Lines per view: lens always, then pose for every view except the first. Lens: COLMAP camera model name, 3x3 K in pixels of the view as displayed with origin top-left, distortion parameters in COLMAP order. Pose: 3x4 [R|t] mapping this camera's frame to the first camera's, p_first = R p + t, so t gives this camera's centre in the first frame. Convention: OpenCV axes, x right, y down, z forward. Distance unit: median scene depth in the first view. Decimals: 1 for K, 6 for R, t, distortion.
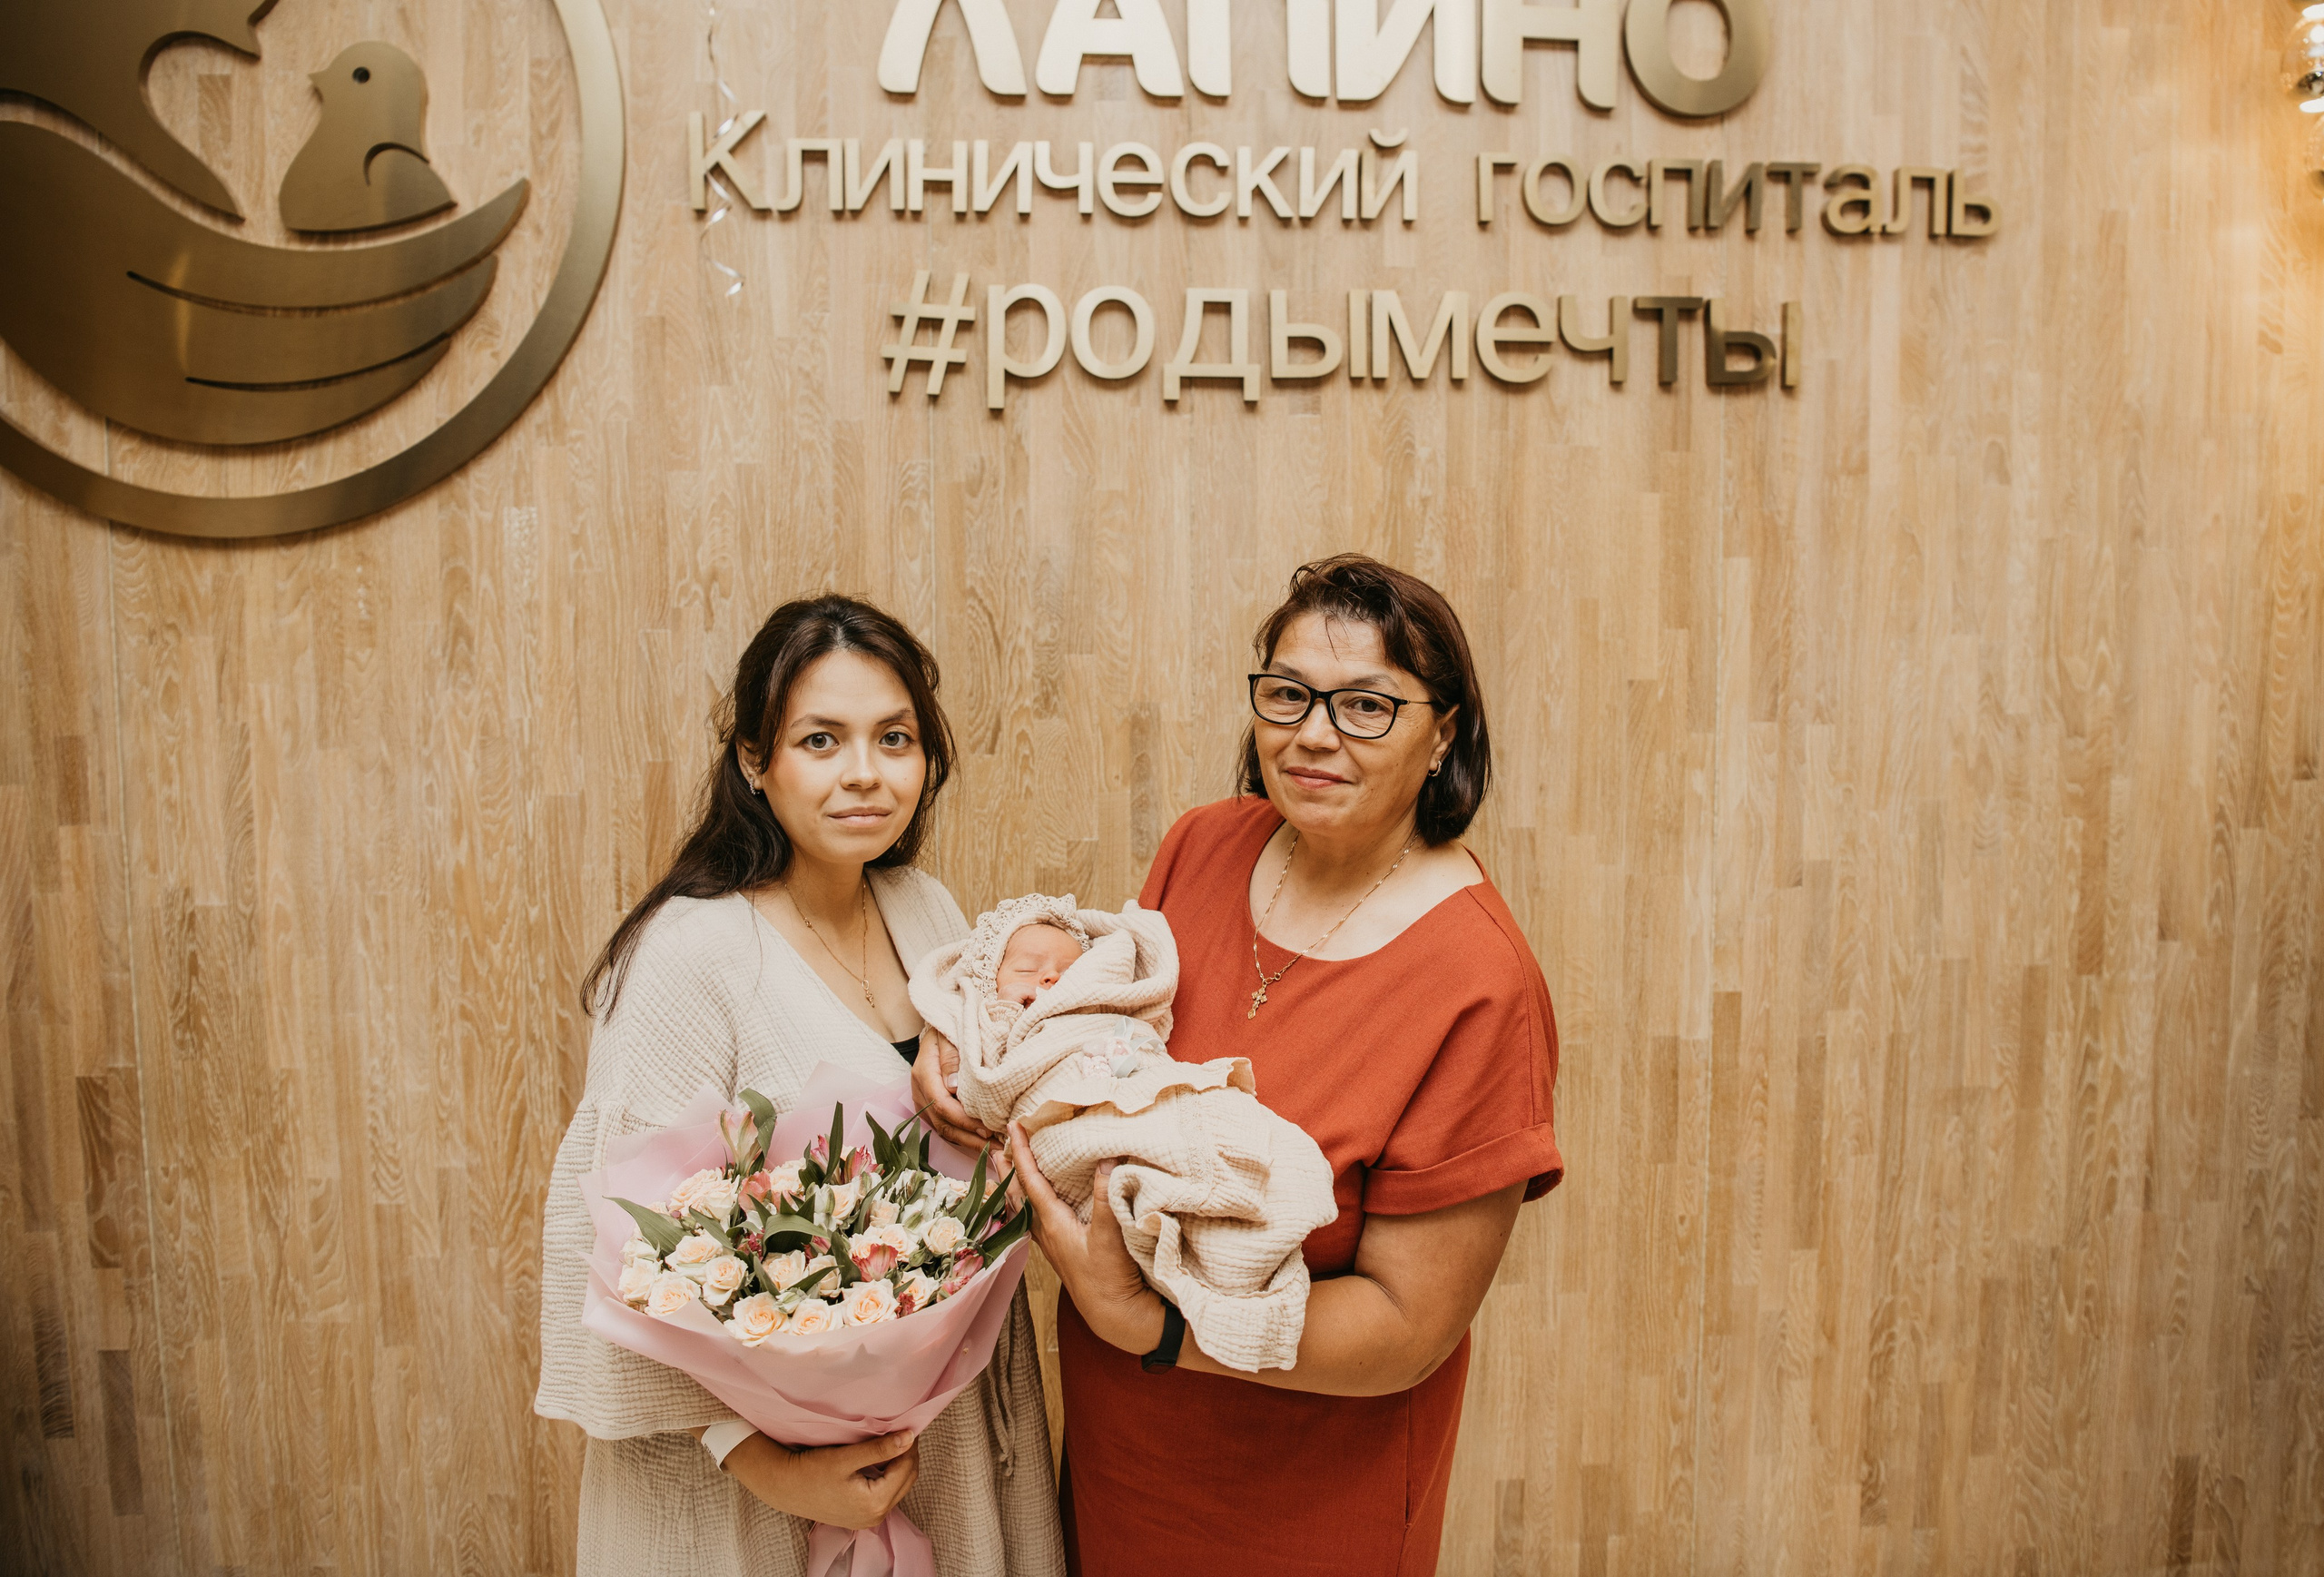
lens RADIAL K [[1650.8, 0, 1231.1], [0, 1650.8, 749.9], [0, 0, 1]] dist [-0.071645, 0.016107]
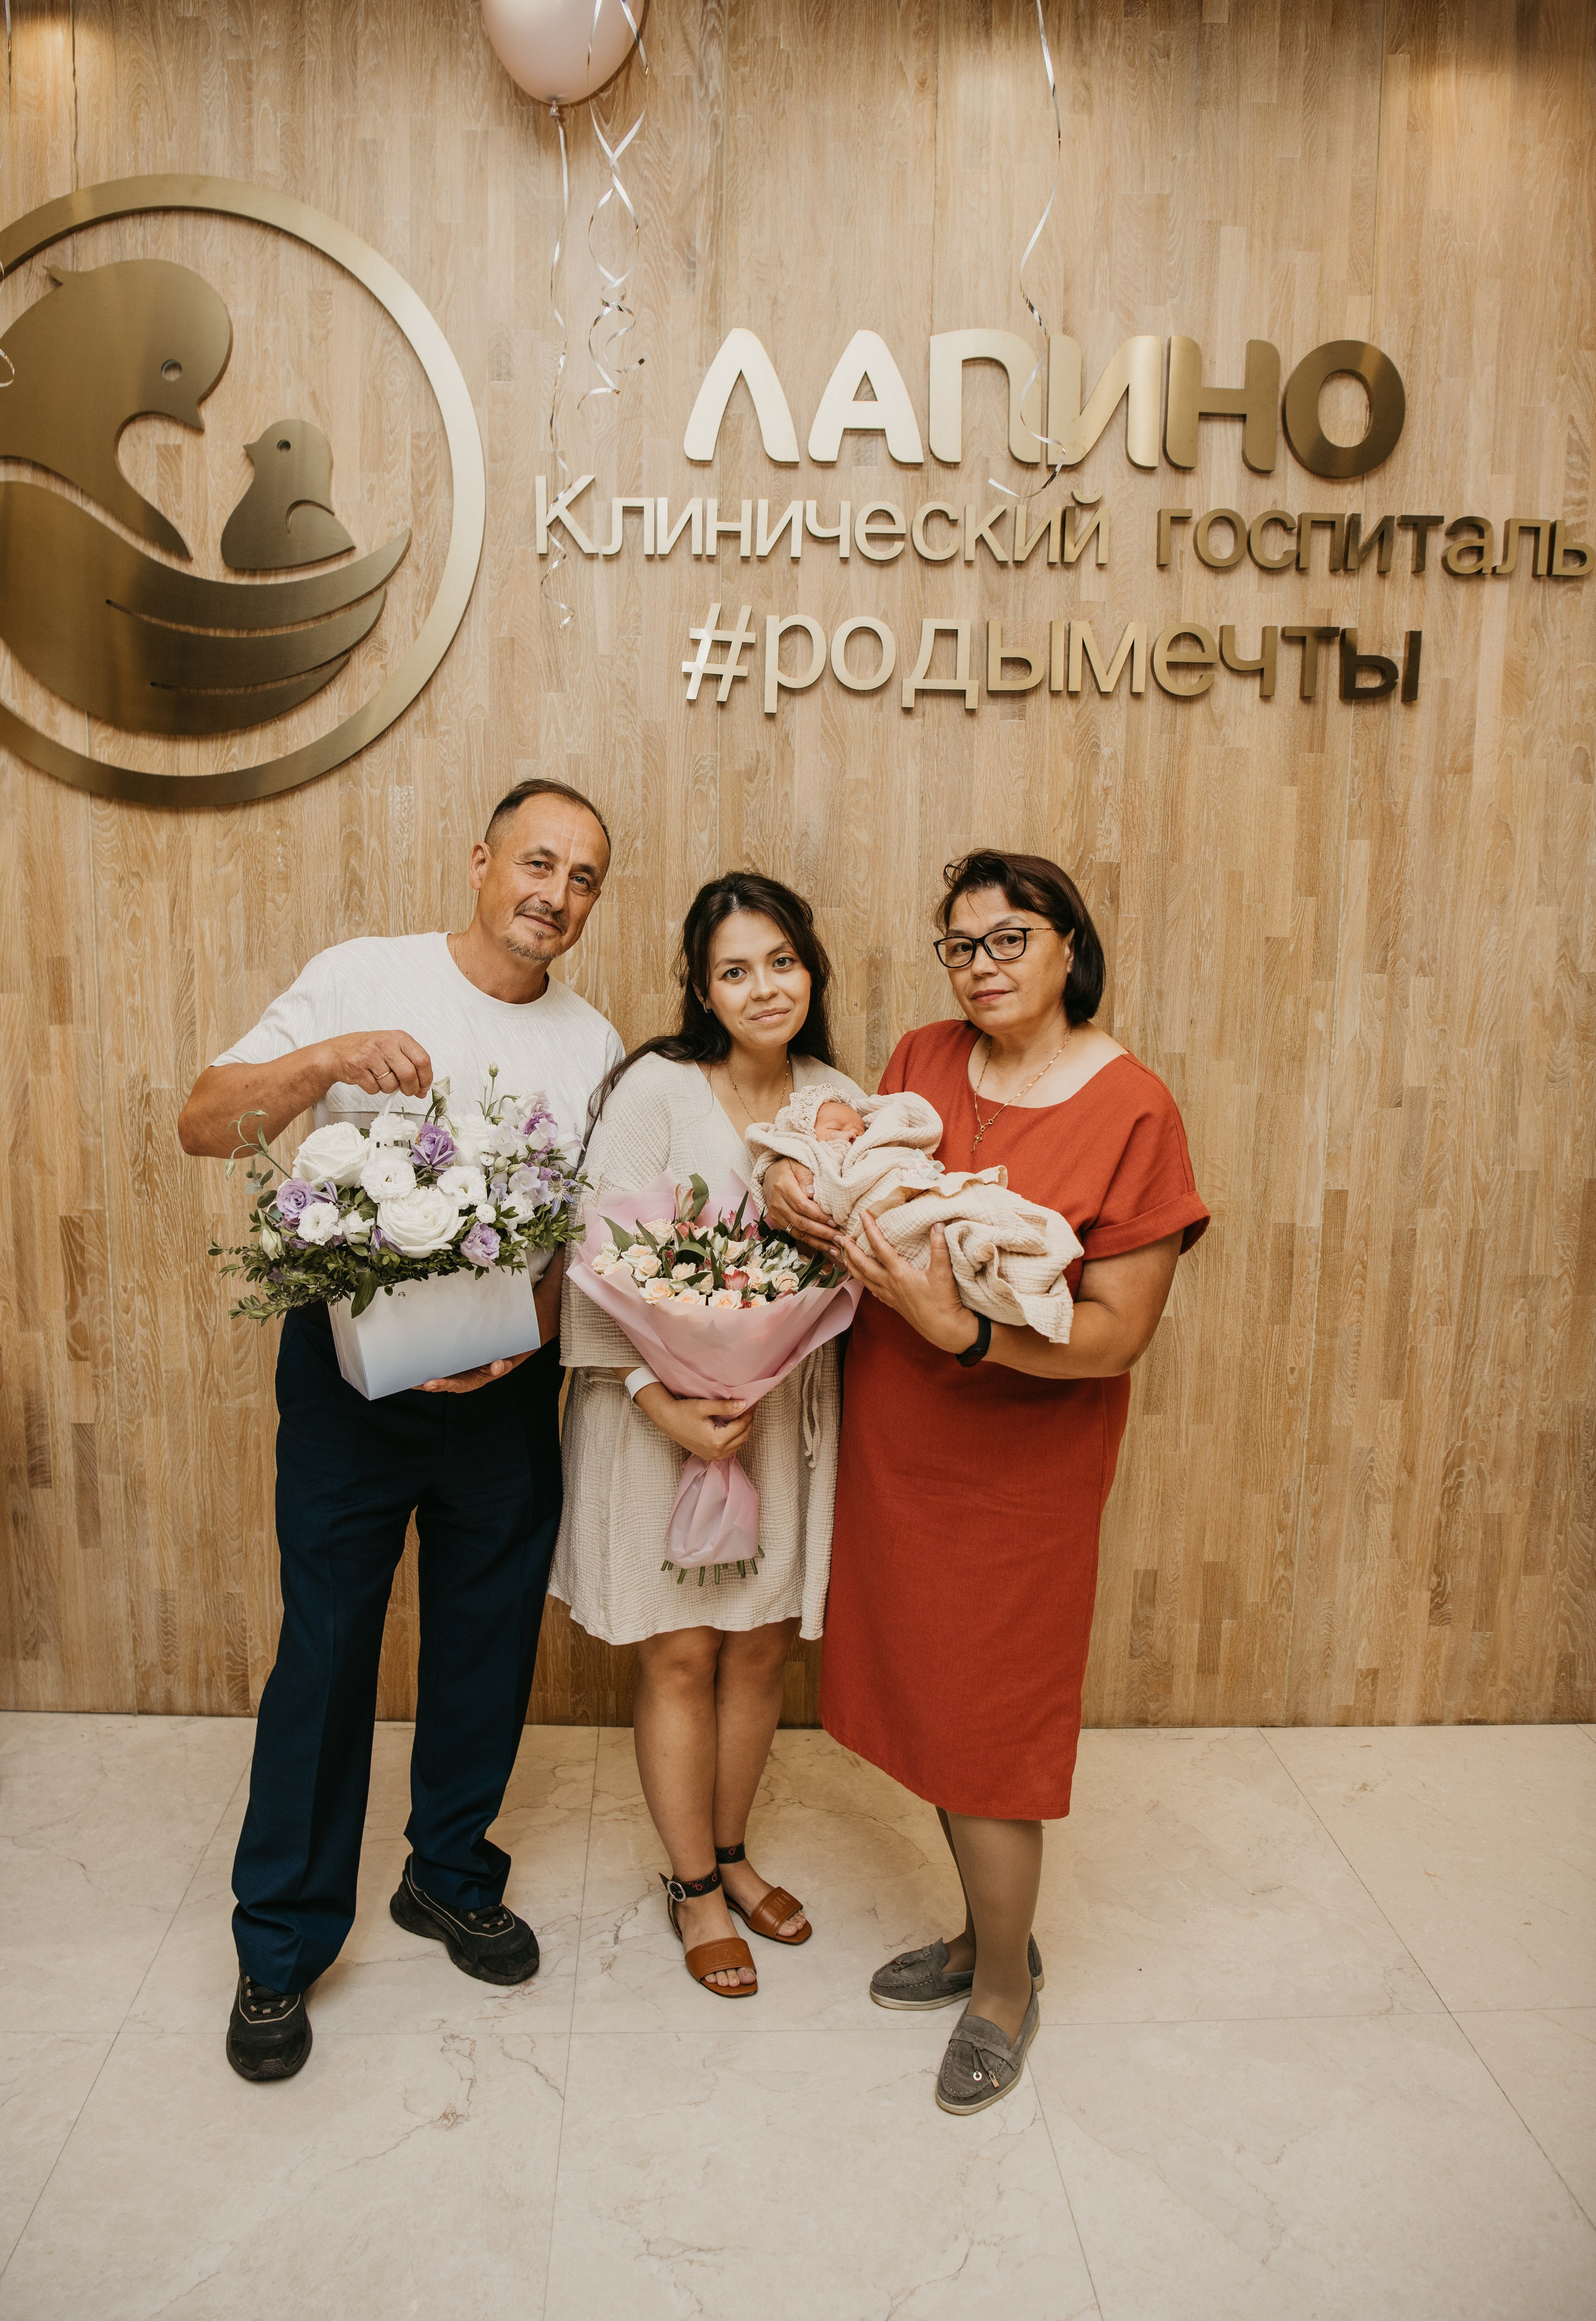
lens RADIAL K [[1746.2, 0, 747.9], [0, 1746.2, 1139.5], [0, 0, 1]] dist [-0.072837, 0.021809]
pose [[0.996550, 0.028408, -0.077981, -0.043070], [-0.021916, 0.996319, 0.082876, 0.010243], [0.080048, -0.080881, 0.993504, -0.351341]]
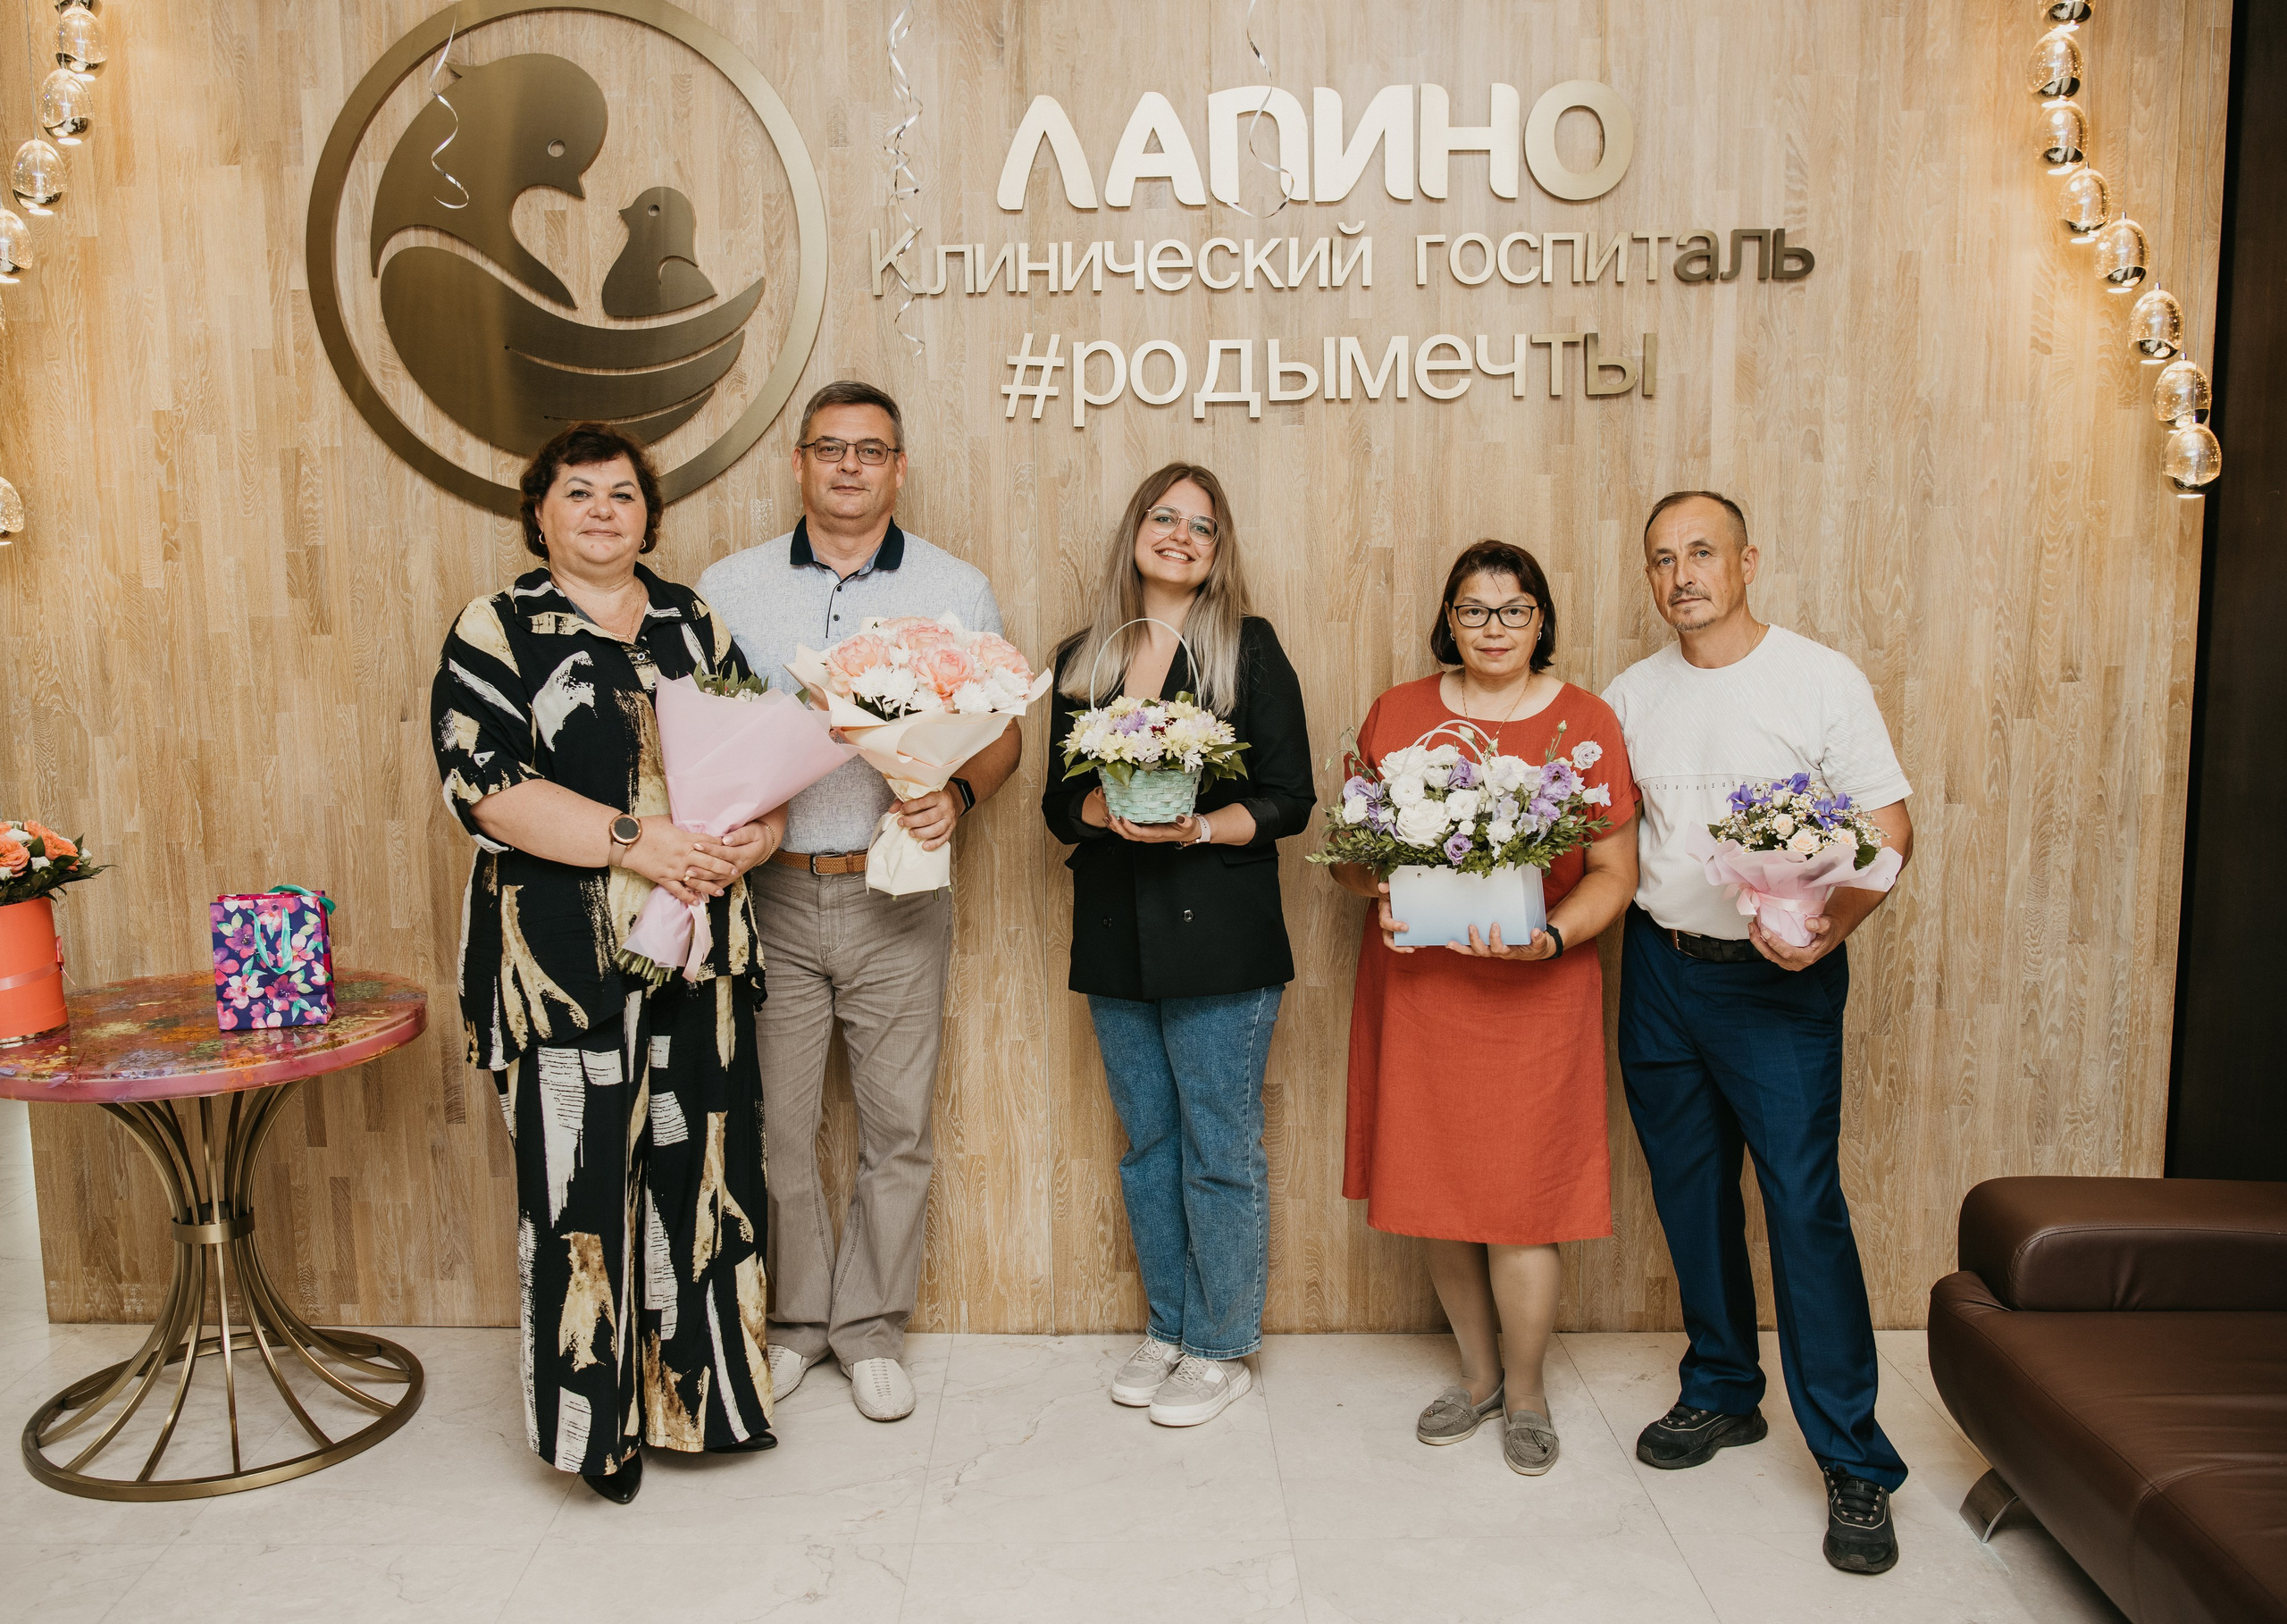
lens RADIAL K [[2020.6, 0, 1074.6], [0, 2020.6, 804.7], [0, 0, 1]] dist [-0.054301, 0.043385]
pose [[0.990912, 0.005406, -0.134404, 0.091080], [0.003279, 0.997924, 0.064315, 0.011839], [0.134473, -0.064171, 0.988837, -0.755610]]
